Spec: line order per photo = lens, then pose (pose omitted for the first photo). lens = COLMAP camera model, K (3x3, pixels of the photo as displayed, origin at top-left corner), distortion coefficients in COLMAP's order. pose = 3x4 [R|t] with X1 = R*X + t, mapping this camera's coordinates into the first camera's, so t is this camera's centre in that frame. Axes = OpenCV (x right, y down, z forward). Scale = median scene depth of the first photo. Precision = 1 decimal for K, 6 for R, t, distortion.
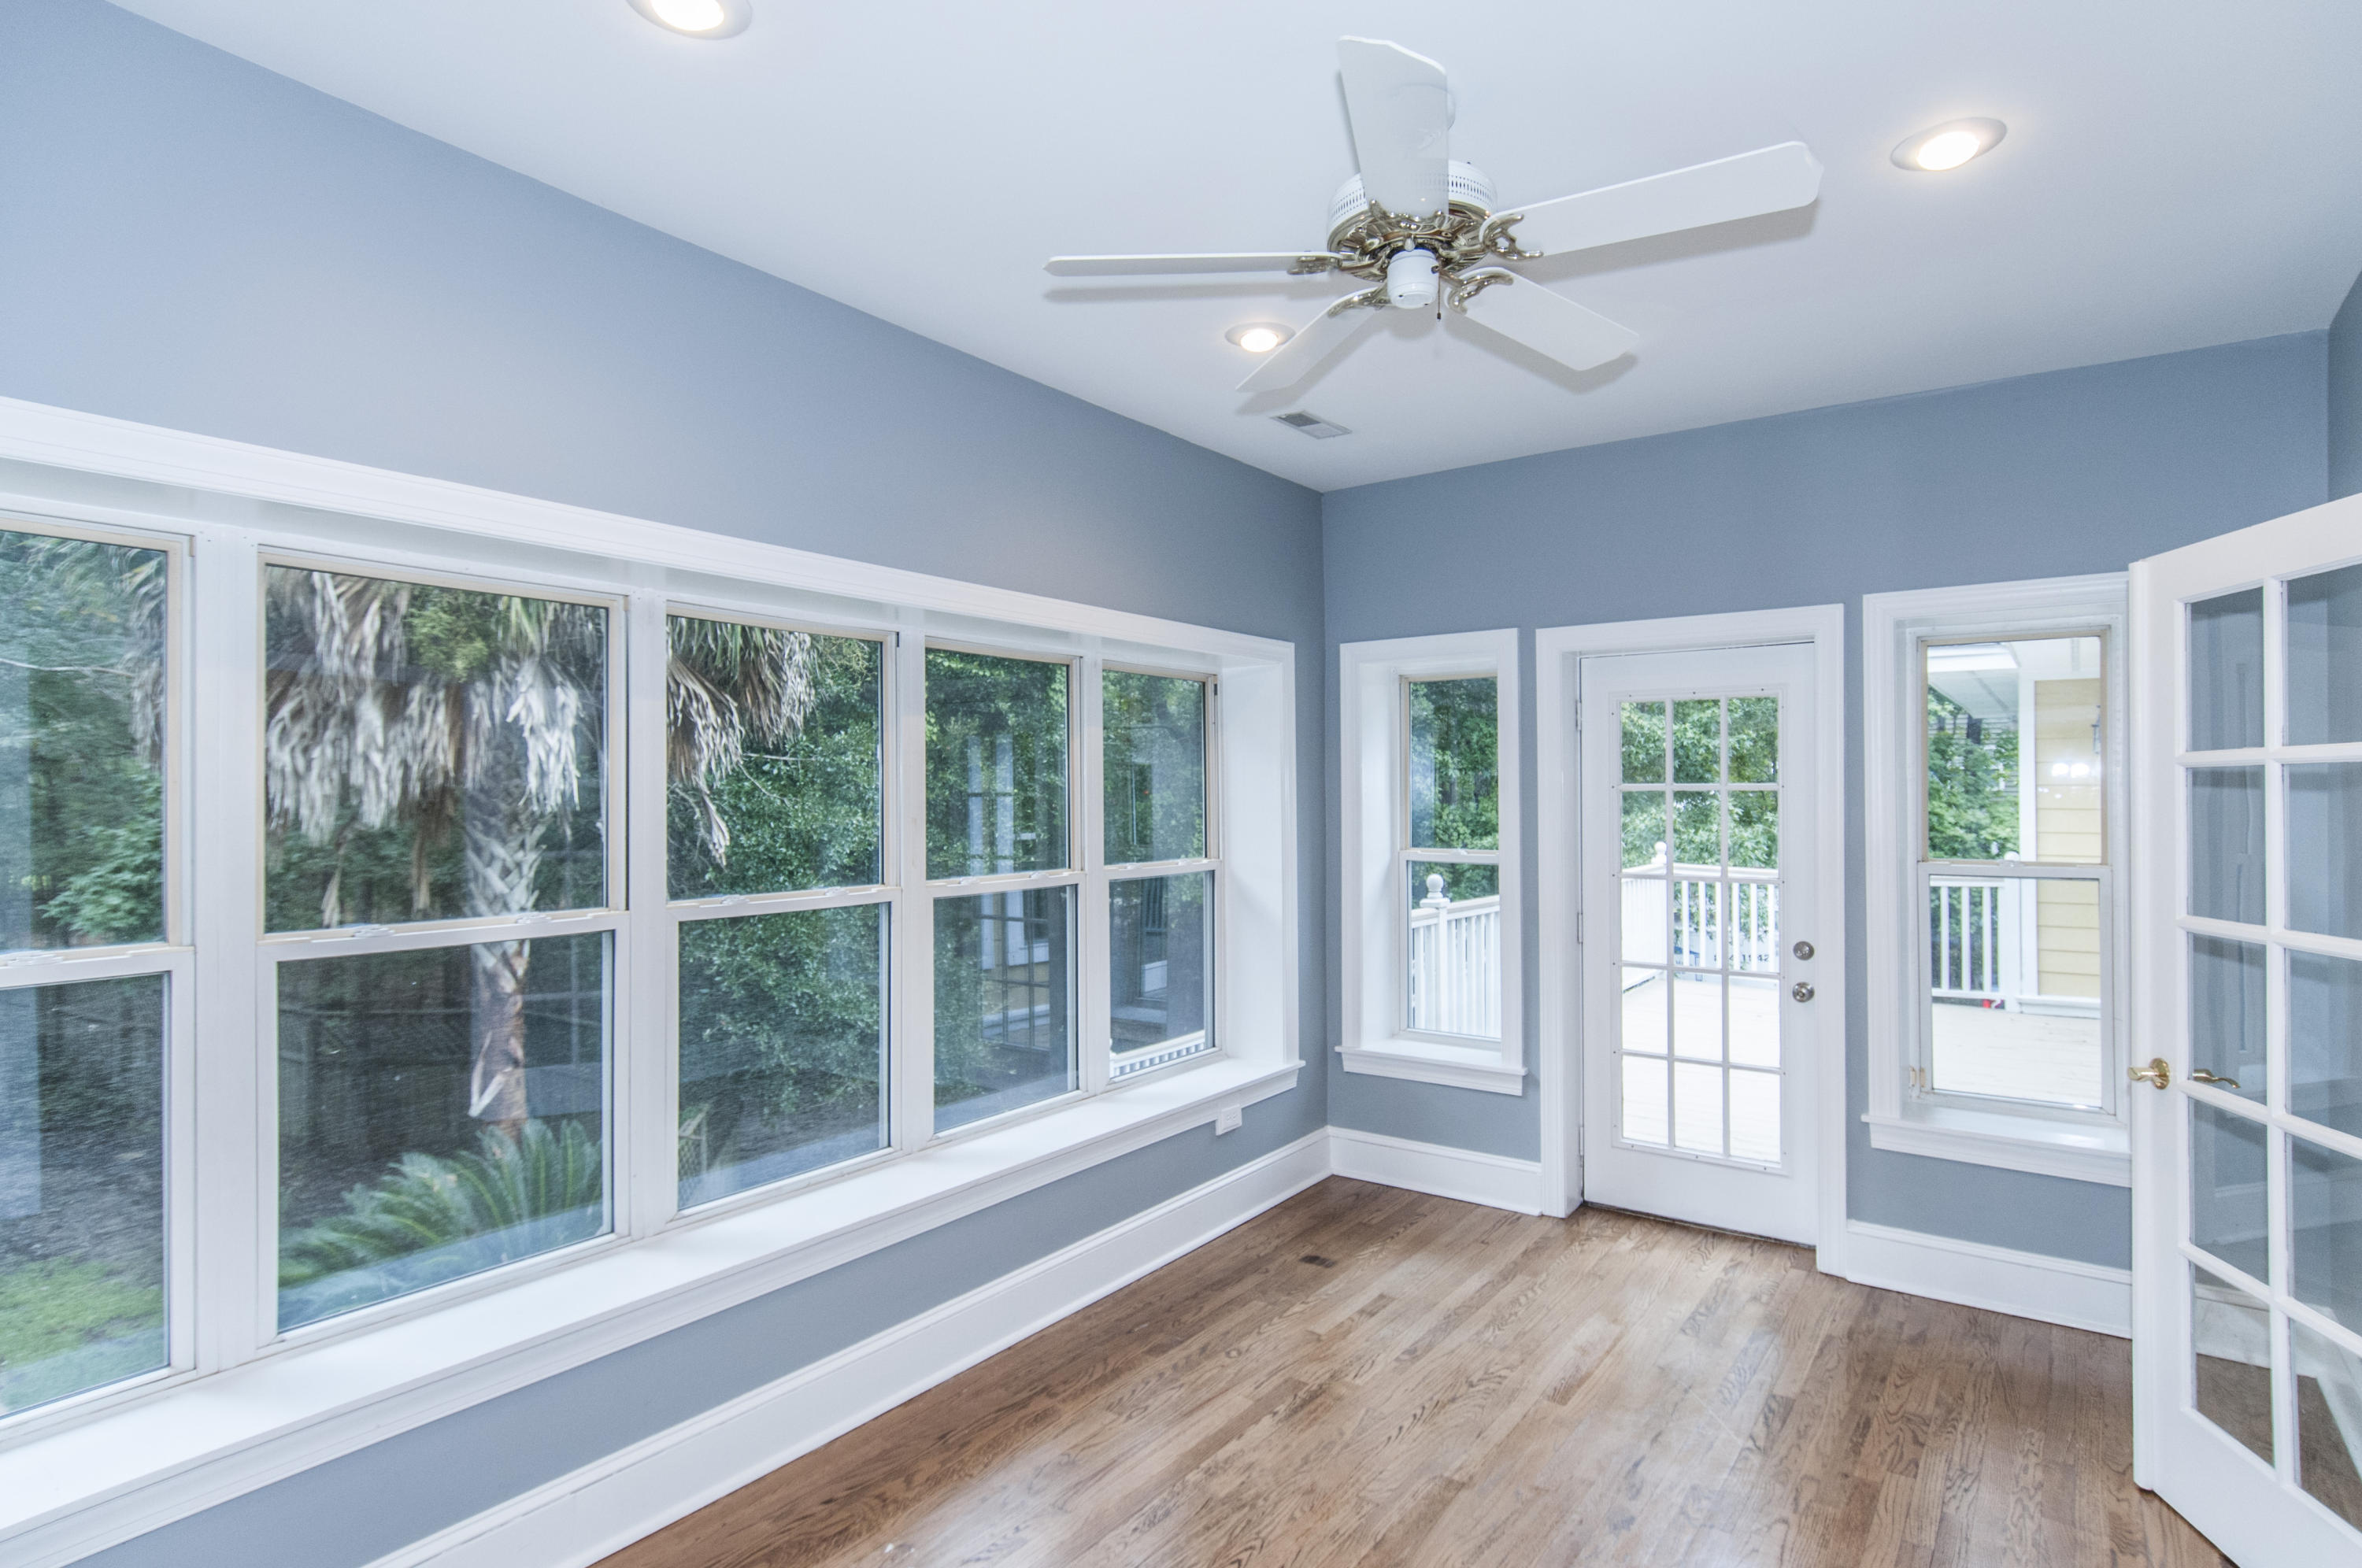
lens RADIAL K [[1227.5, 0, 1174.7], [0, 1227.5, 790.4], [0, 0, 1]] dist [-0.002284, -0.001037]
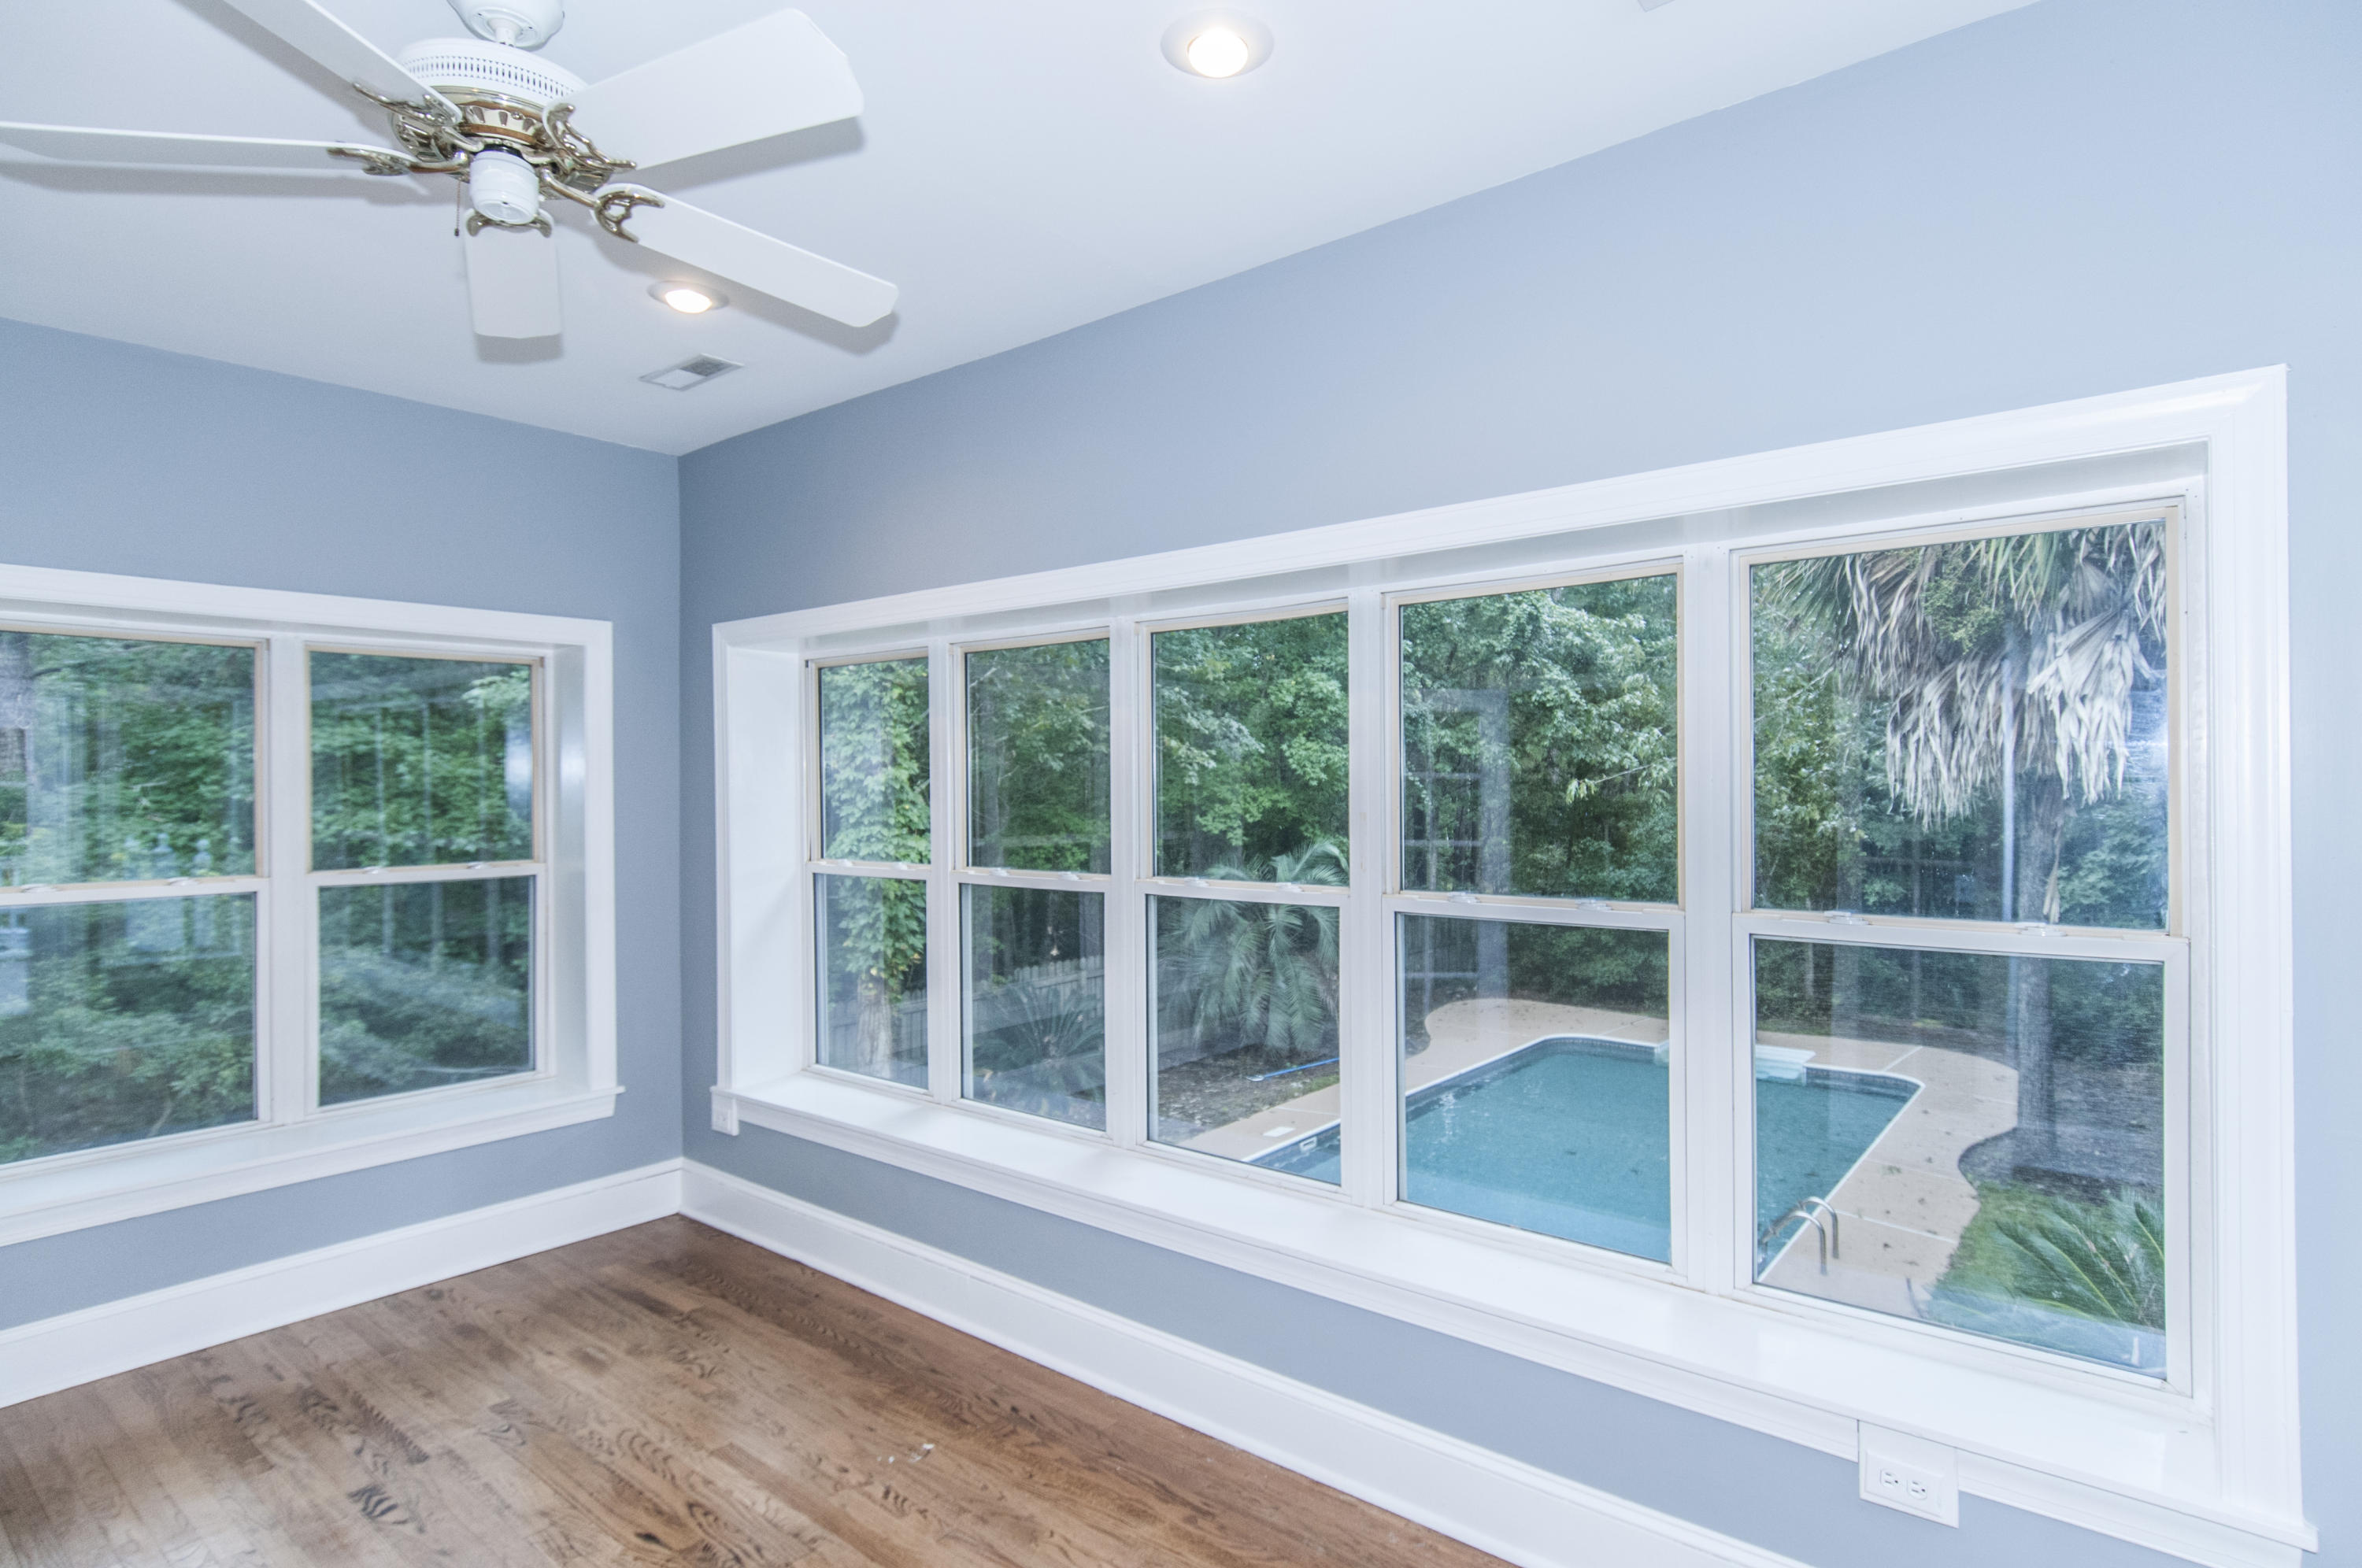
lens RADIAL K [[1227.5, 0, 1163.7], [0, 1227.5, 774.1], [0, 0, 1]] dist [-0.002284, -0.001037]
pose [[-0.068483, -0.011342, -0.997588, 0.730975], [0.004593, 0.999921, -0.011684, 0.009409], [0.997642, -0.005382, -0.068426, 1.061609]]
